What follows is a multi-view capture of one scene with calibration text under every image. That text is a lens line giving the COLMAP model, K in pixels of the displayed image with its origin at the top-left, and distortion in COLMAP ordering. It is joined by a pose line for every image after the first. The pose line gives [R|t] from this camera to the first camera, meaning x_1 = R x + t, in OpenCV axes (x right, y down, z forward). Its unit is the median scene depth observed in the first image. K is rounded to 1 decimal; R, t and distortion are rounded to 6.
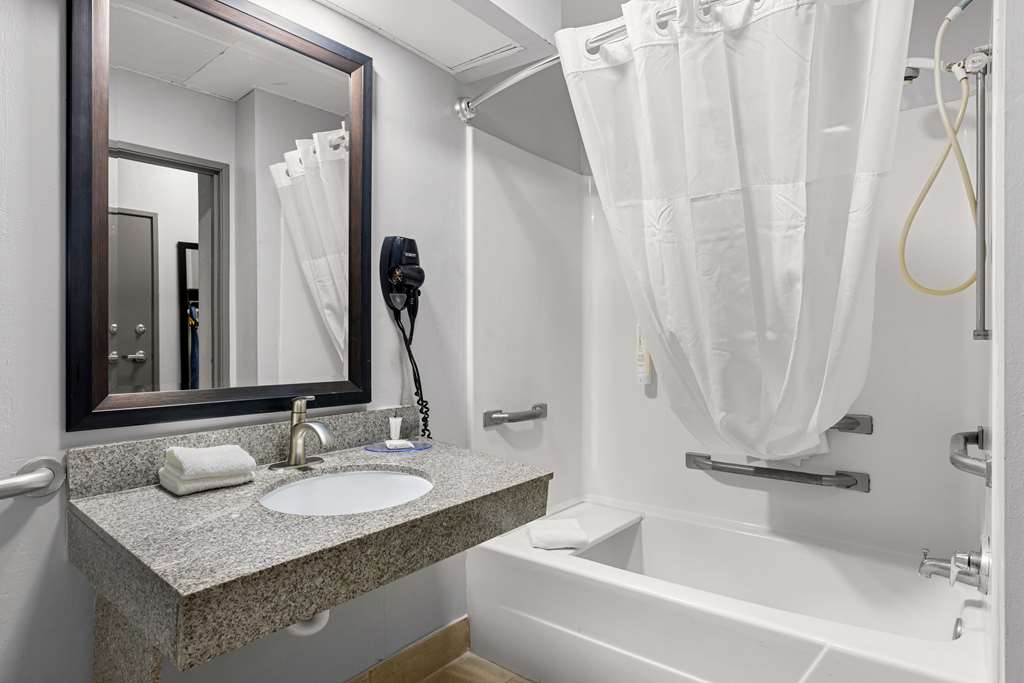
lens RADIAL K [[568.2, 0, 510.2], [0, 568.2, 344.8], [0, 0, 1]] dist [0.015862, 0.002141]
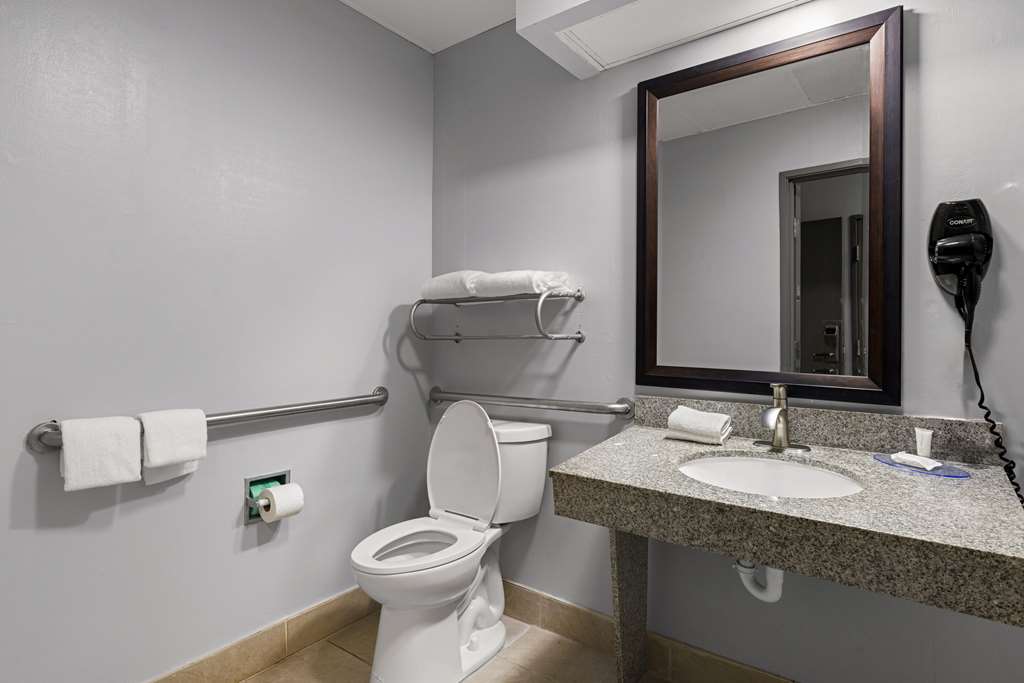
lens RADIAL K [[528.6, 0, 516.6], [0, 528.6, 337.1], [0, 0, 1]] dist [0.000965, -0.001336]
pose [[0.041580, 0.014276, -0.999033, 0.706956], [-0.015872, 0.999781, 0.013626, -0.004869], [0.999009, 0.015290, 0.041798, 0.523478]]
